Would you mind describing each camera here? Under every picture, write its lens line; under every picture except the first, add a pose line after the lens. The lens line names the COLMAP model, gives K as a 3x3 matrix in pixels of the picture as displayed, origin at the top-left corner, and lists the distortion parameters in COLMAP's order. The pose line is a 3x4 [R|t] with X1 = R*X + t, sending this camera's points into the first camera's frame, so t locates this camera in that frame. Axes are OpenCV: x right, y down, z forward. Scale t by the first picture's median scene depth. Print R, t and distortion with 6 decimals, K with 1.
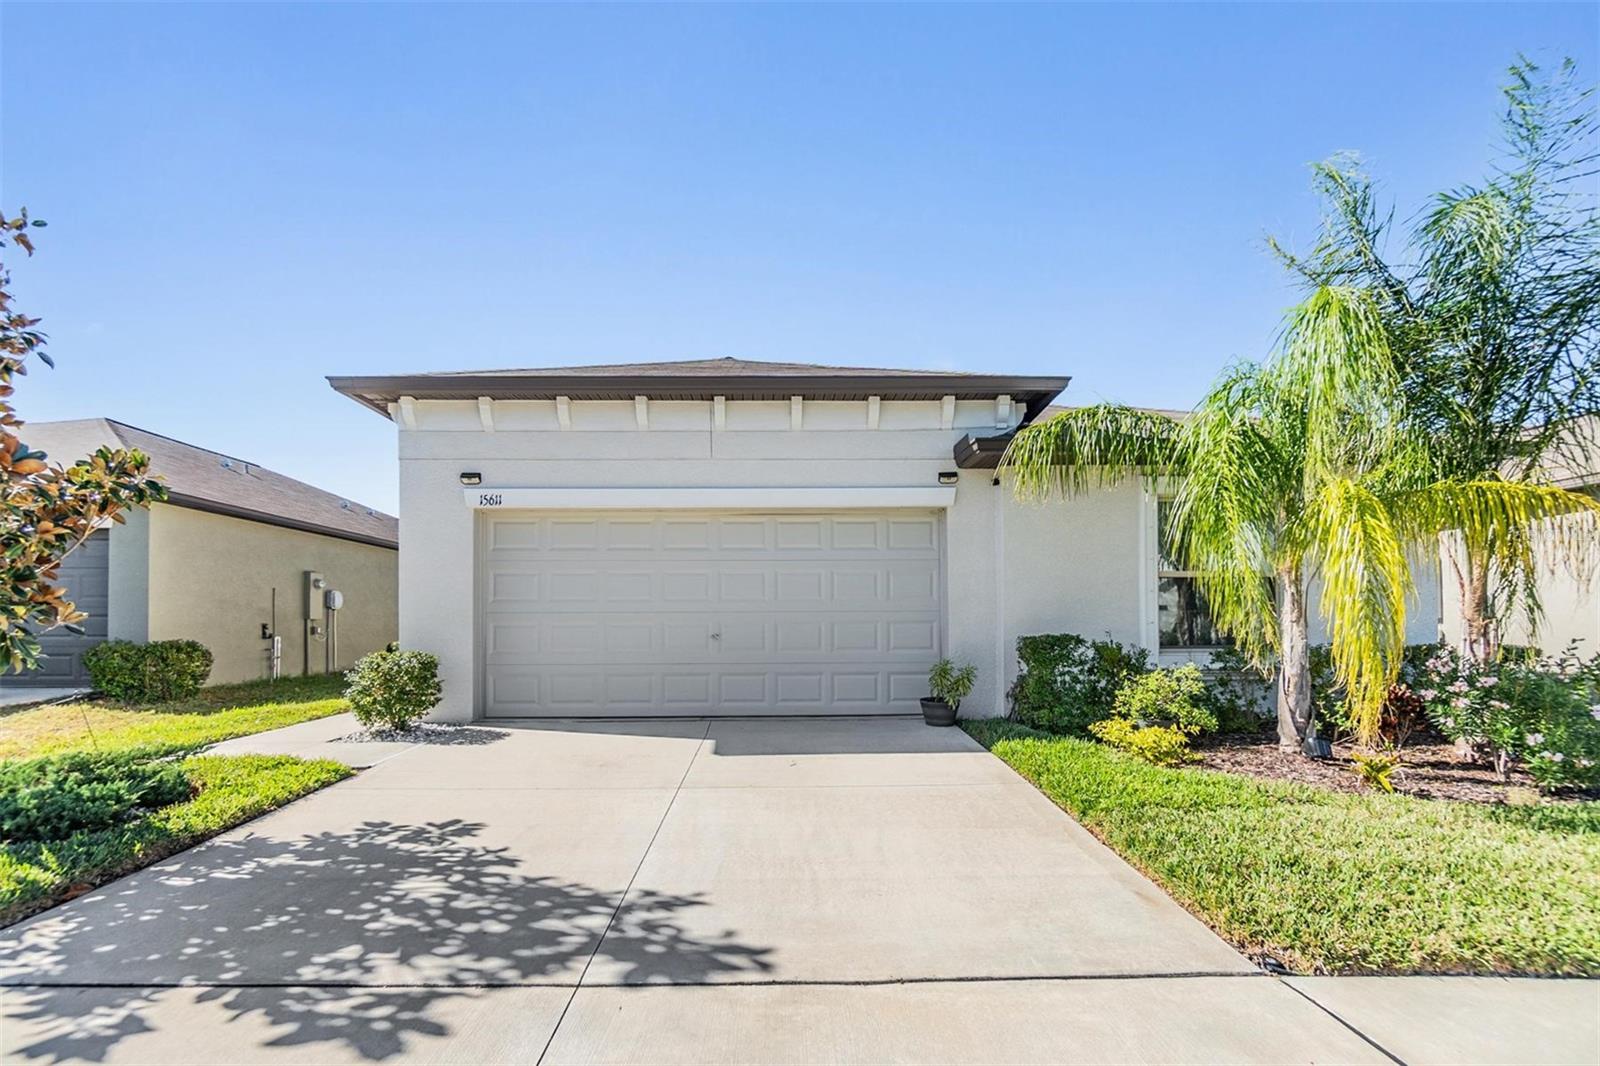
lens RADIAL K [[732.6, 0, 797.8], [0, 732.6, 592.6], [0, 0, 1]] dist [-0.001136, 0.000691]
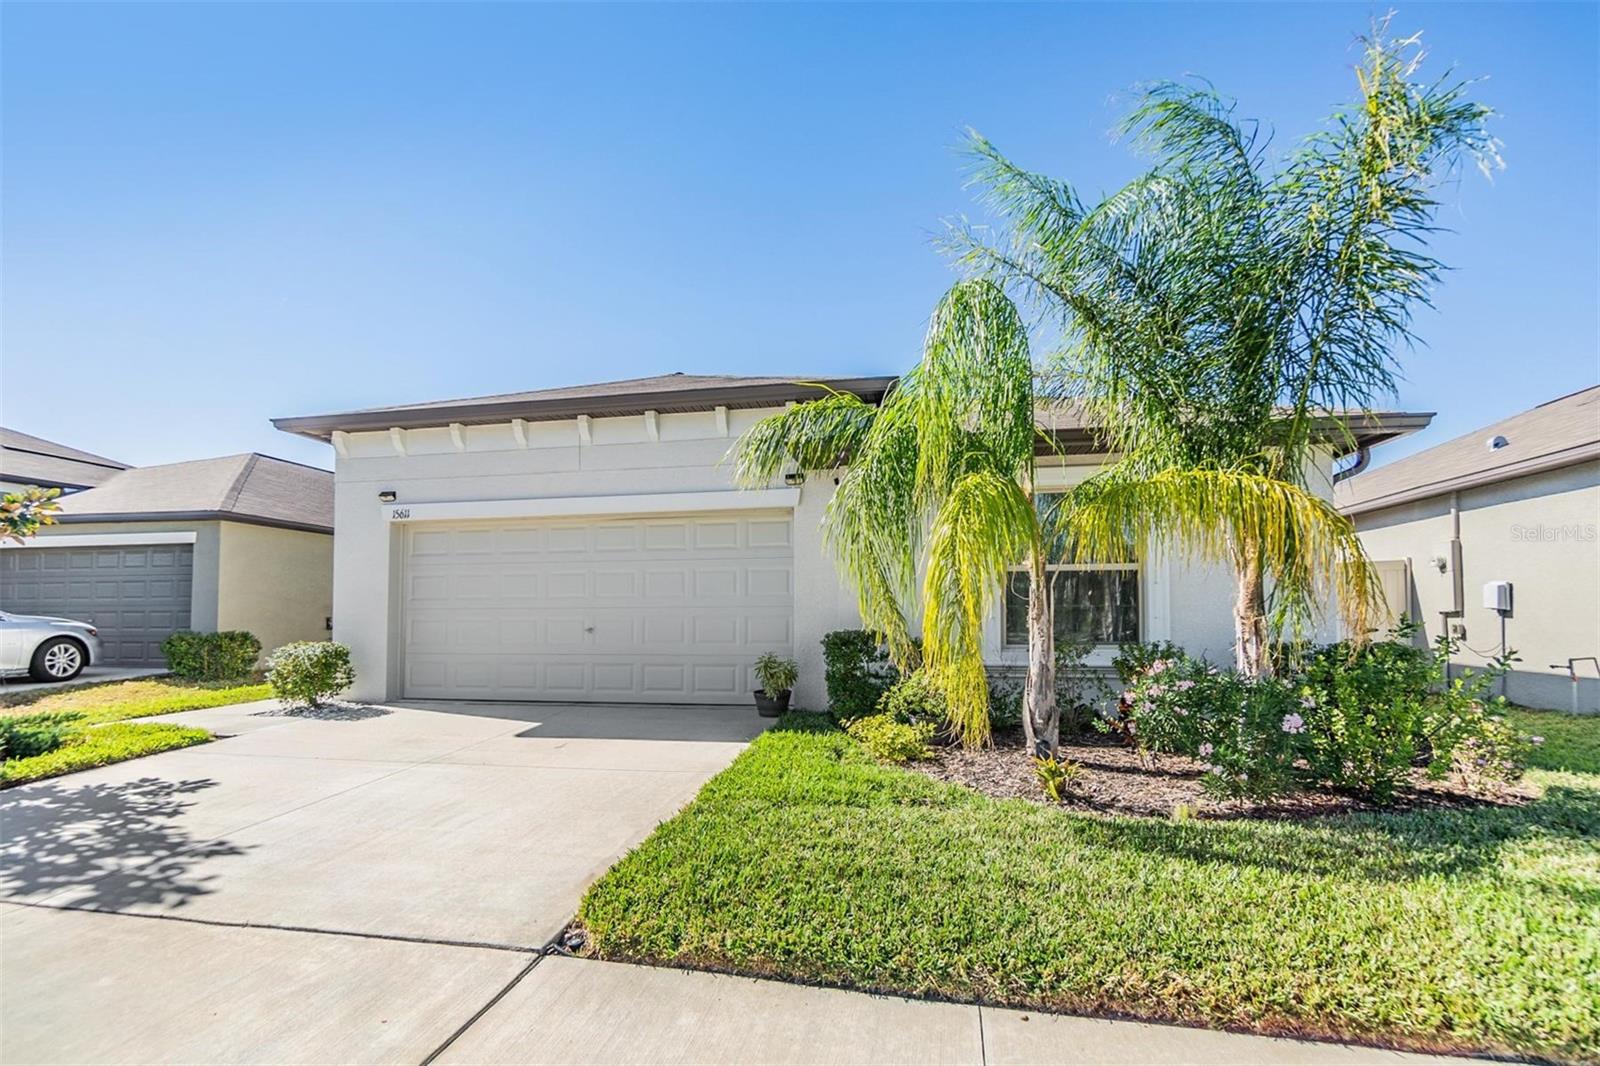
lens RADIAL K [[705.3, 0, 777.2], [0, 705.3, 574.5], [0, 0, 1]] dist [0.010327, -0.000193]
pose [[0.977230, -0.012192, -0.211834, 0.437853], [0.008826, 0.999819, -0.016830, -0.004366], [0.212001, 0.014577, 0.977161, 0.014845]]
